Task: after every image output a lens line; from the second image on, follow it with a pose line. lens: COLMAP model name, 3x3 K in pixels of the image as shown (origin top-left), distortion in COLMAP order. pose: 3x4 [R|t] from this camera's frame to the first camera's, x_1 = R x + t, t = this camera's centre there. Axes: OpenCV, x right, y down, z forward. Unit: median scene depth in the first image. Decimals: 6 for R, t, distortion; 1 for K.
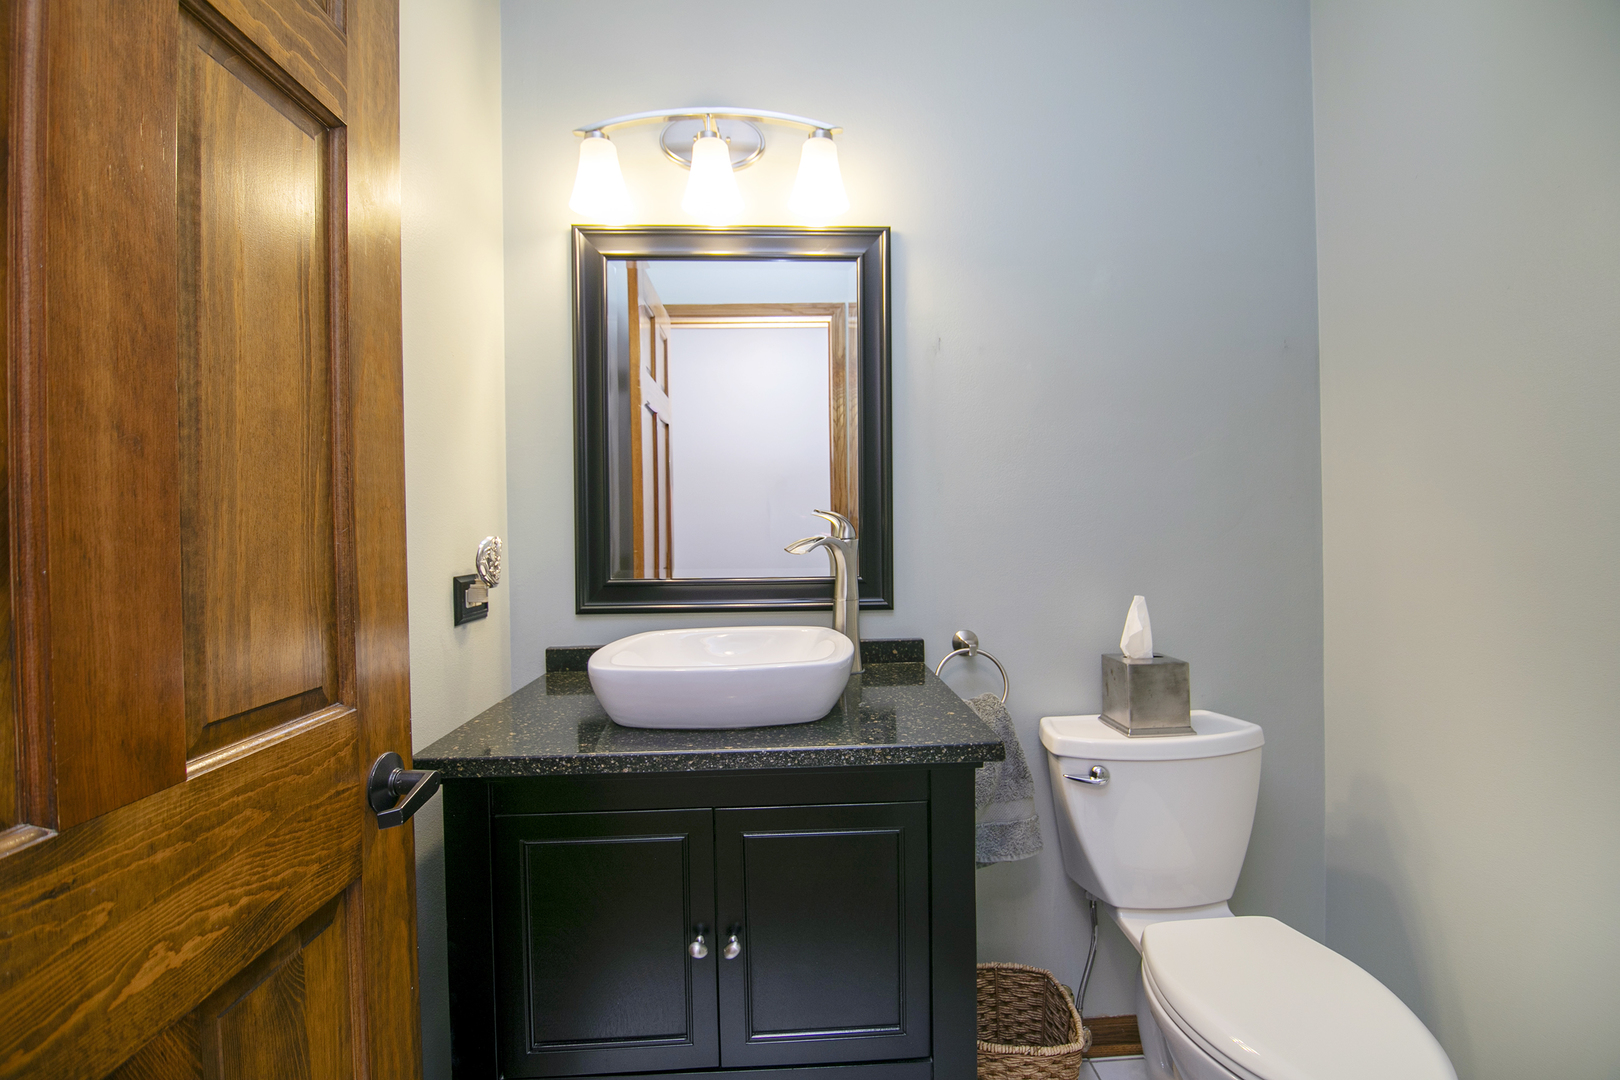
lens RADIAL K [[722.6, 0, 807.7], [0, 722.6, 532.9], [0, 0, 1]] dist [0.016928, -0.014778]
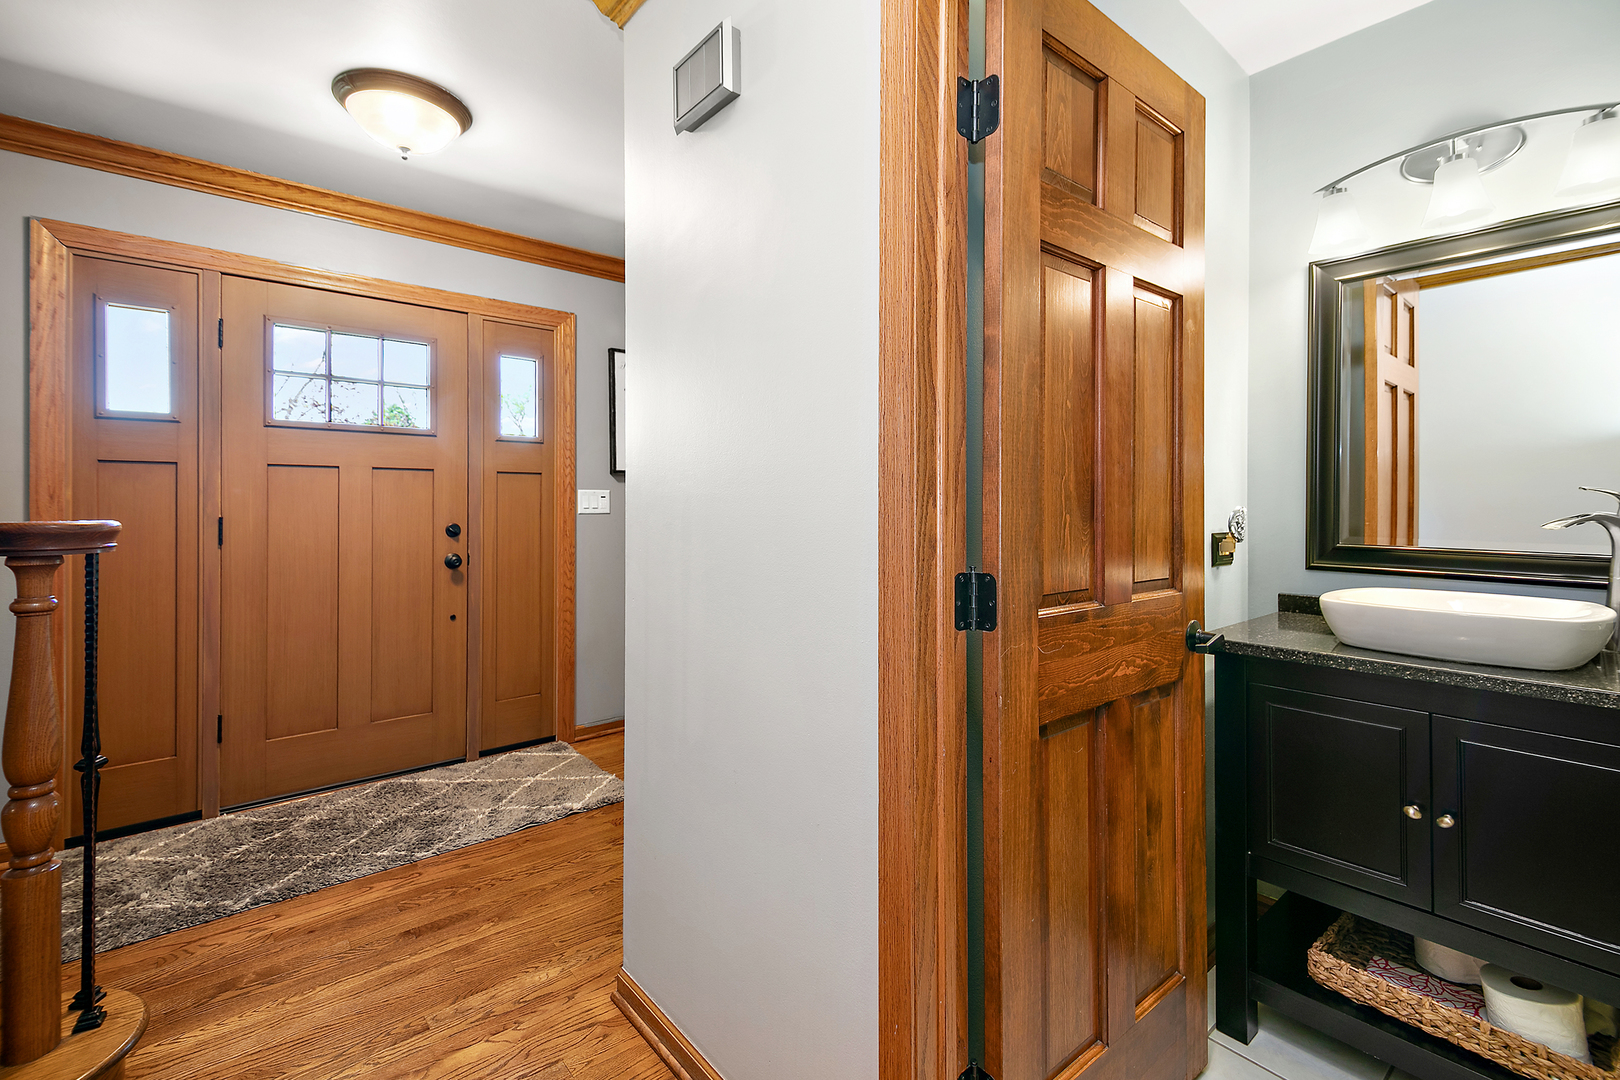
lens RADIAL K [[719.6, 0, 786.9], [0, 719.6, 503.1], [0, 0, 1]] dist [0.019837, -0.012658]
pose [[0.610478, 0.017726, -0.791835, 0.180630], [-0.018126, 0.999800, 0.008406, 0.001784], [0.791825, 0.009221, 0.610678, -0.695974]]
